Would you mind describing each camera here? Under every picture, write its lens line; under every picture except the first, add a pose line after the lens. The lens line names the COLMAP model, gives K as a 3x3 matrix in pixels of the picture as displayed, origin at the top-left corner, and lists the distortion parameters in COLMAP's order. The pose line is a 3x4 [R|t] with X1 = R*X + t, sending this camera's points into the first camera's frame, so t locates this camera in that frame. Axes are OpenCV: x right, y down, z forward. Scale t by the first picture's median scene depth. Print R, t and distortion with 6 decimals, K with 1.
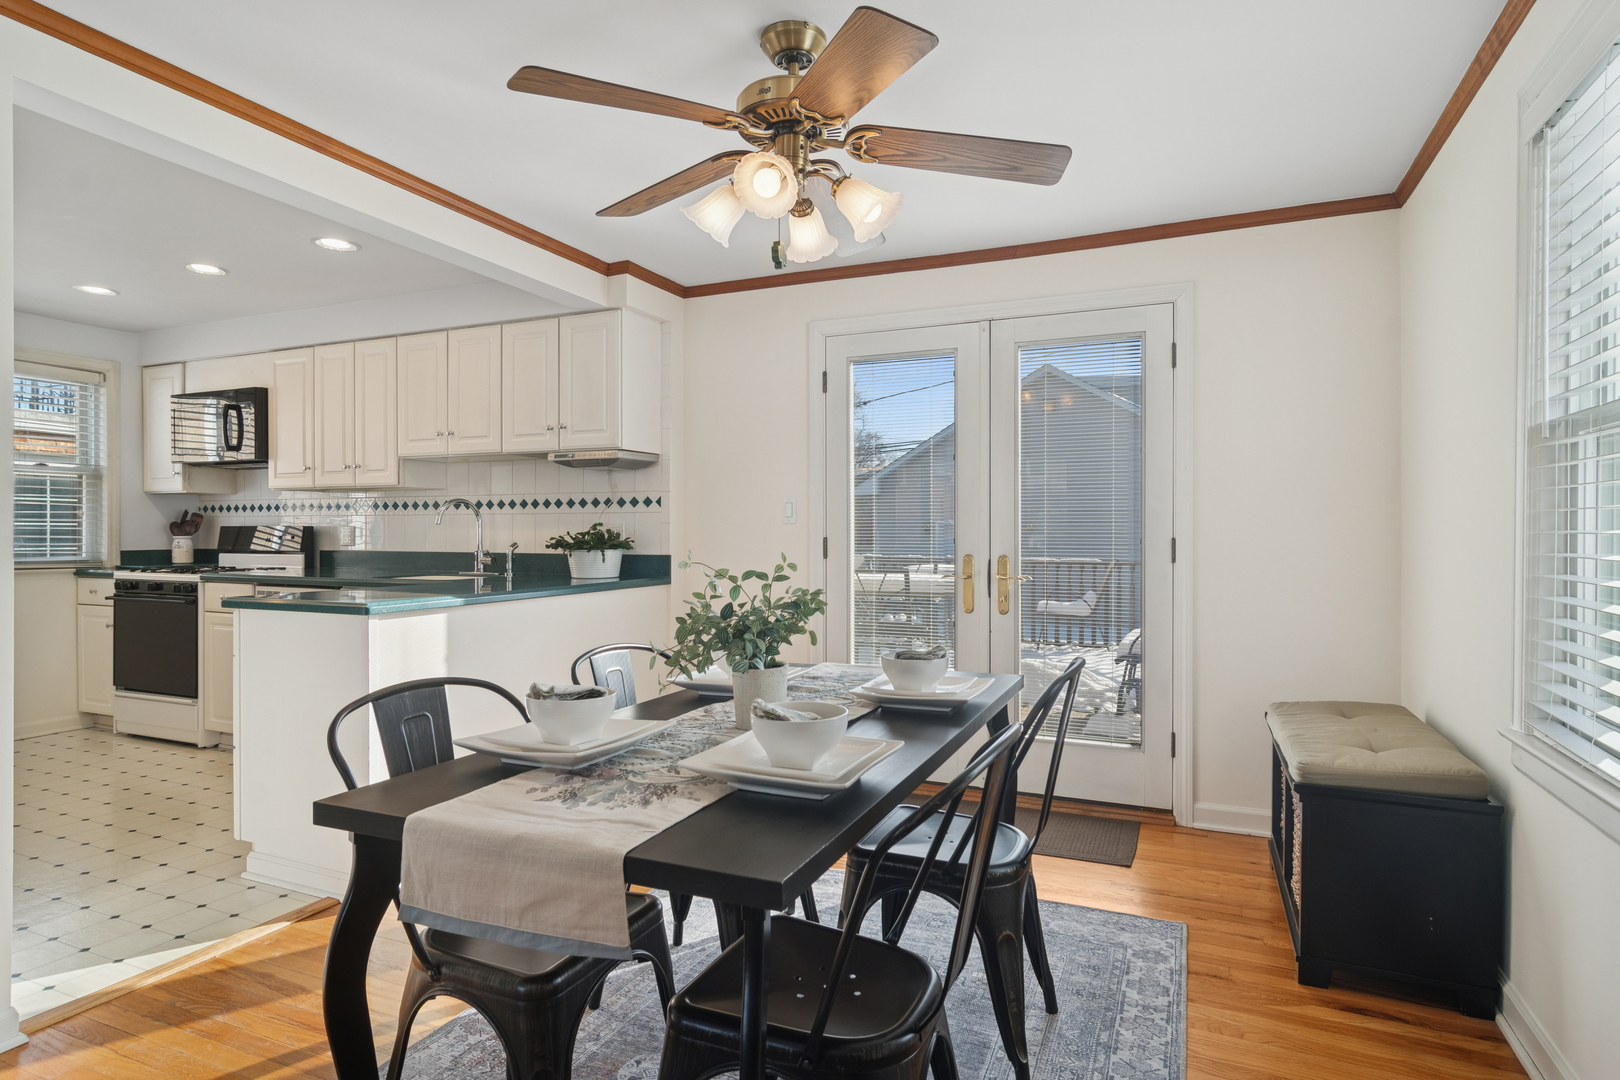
lens RADIAL K [[882.4, 0, 810.0], [0, 882.4, 540.0], [0, 0, 1]] dist [-0.000770, -0.000190]
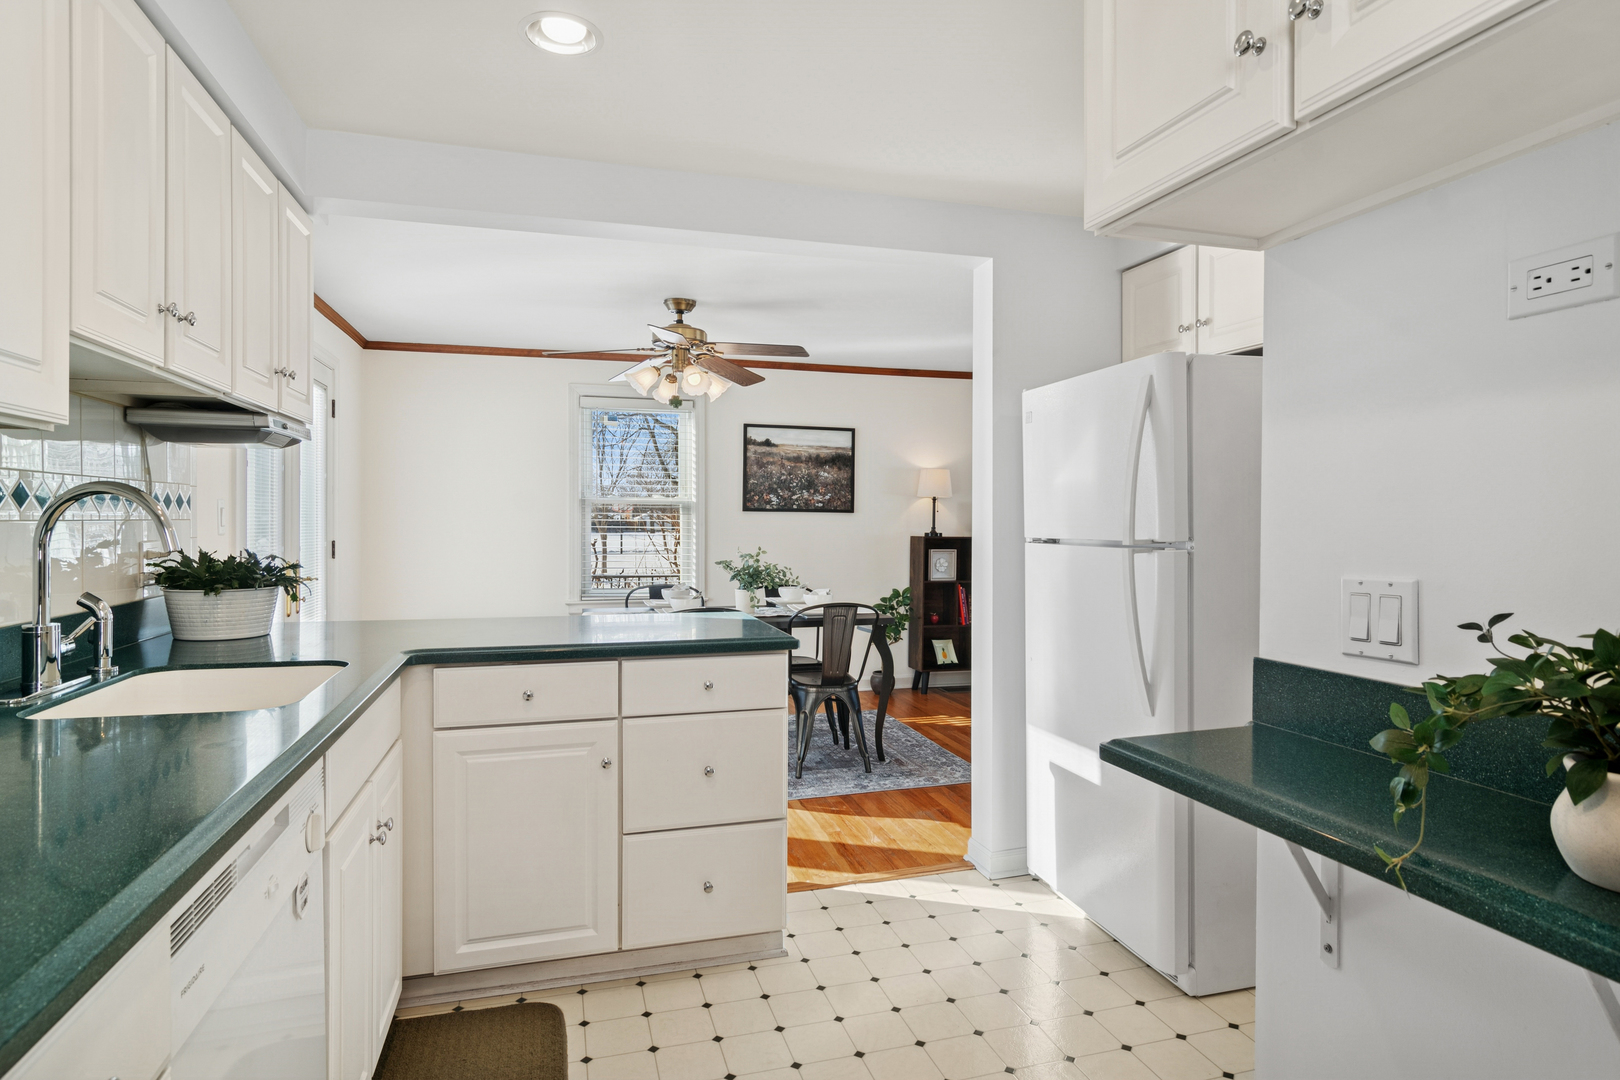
lens RADIAL K [[882.4, 0, 810.0], [0, 882.4, 540.0], [0, 0, 1]] dist [-0.000770, -0.000190]
pose [[-0.640954, -0.019461, 0.767332, -0.919438], [0.003087, 0.999605, 0.027930, -0.033198], [-0.767573, 0.020271, -0.640641, 1.070846]]
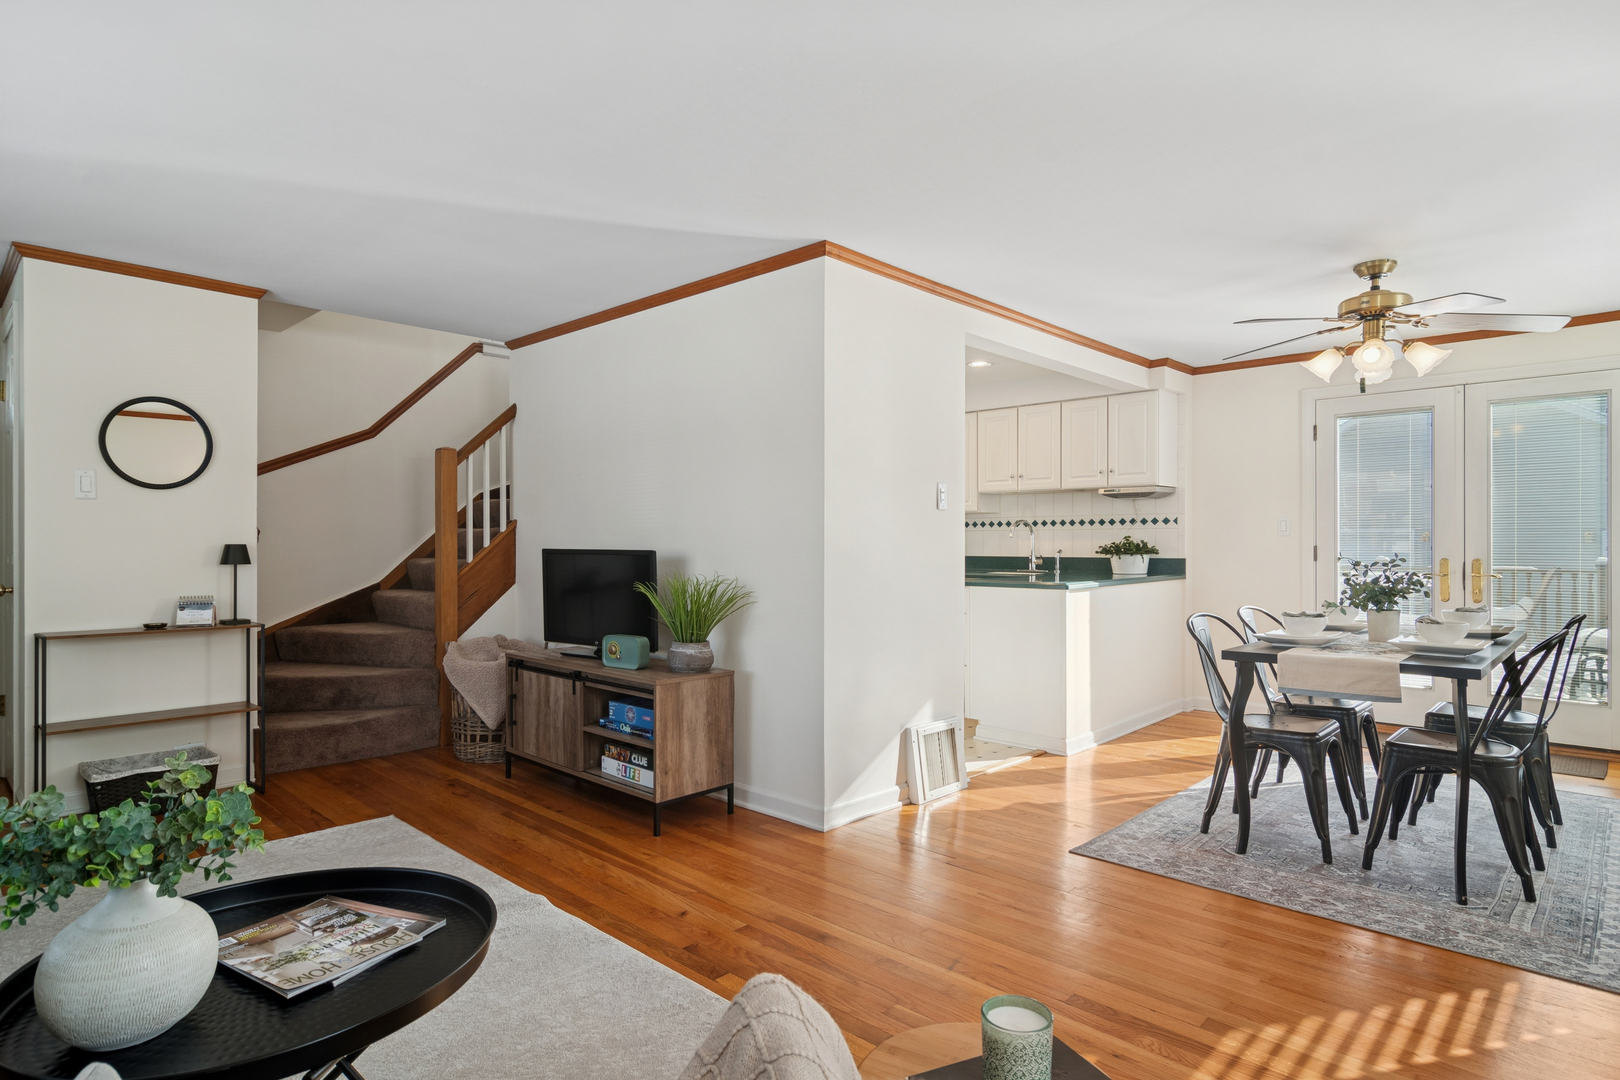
lens RADIAL K [[882.4, 0, 810.0], [0, 882.4, 540.0], [0, 0, 1]] dist [-0.000770, -0.000190]
pose [[0.940892, -0.003598, -0.338687, -0.246140], [-0.000128, 0.999940, -0.010977, 0.003054], [0.338706, 0.010372, 0.940835, -0.532502]]
